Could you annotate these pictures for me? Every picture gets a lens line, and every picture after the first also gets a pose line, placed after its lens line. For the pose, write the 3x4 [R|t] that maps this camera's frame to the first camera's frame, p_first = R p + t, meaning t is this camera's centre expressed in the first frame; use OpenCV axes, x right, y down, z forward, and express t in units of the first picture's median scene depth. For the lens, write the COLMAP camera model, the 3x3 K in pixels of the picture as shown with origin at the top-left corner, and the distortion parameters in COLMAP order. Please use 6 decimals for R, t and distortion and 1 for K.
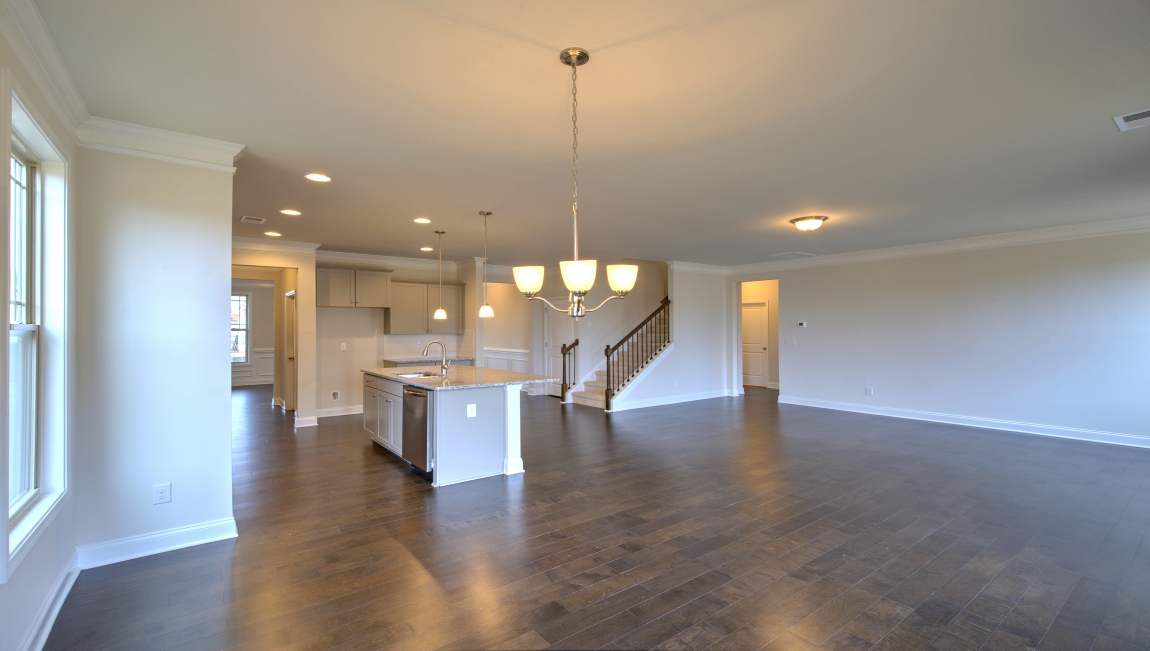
lens RADIAL K [[501.9, 0, 572.6], [0, 501.9, 322.2], [0, 0, 1]] dist [0.003919, 0.000543]
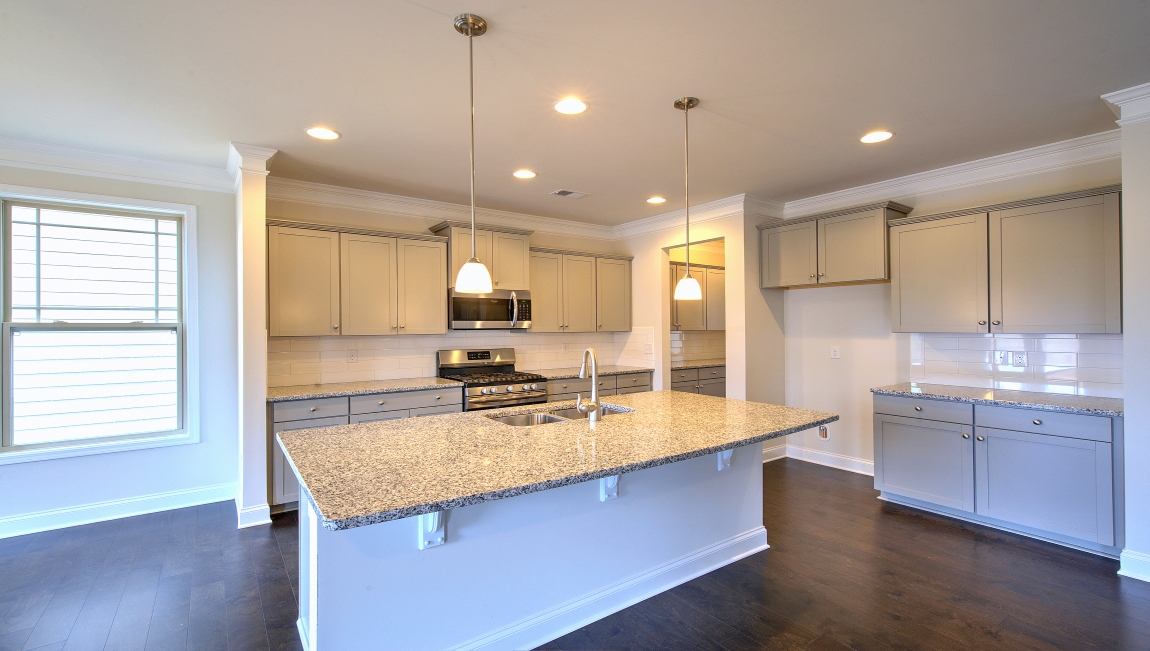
lens RADIAL K [[501.9, 0, 574.6], [0, 501.9, 326.2], [0, 0, 1]] dist [0.003919, 0.000543]
pose [[-0.017441, 0.002896, -0.999844, 0.134615], [0.017895, 0.999837, 0.002583, 0.010289], [0.999688, -0.017847, -0.017490, 0.681039]]
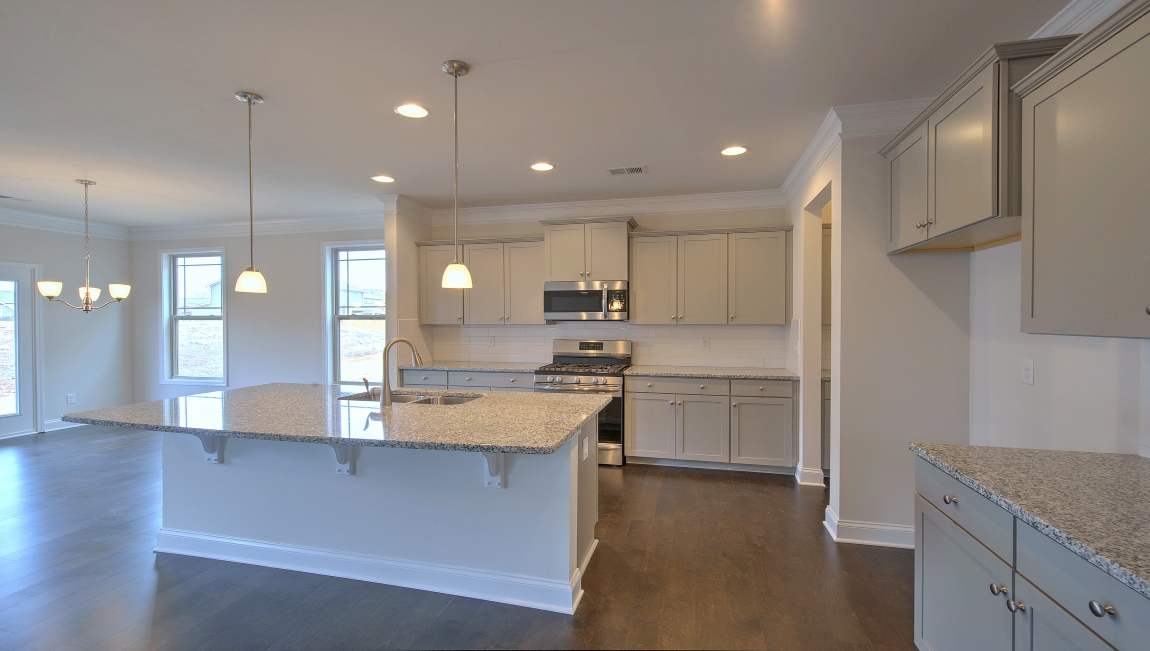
lens RADIAL K [[501.9, 0, 575.7], [0, 501.9, 327.3], [0, 0, 1]] dist [0.003919, 0.000543]
pose [[-0.776785, 0.014215, -0.629605, -0.064963], [0.010957, 0.999899, 0.009058, 0.016212], [0.629670, 0.000137, -0.776862, 1.027608]]
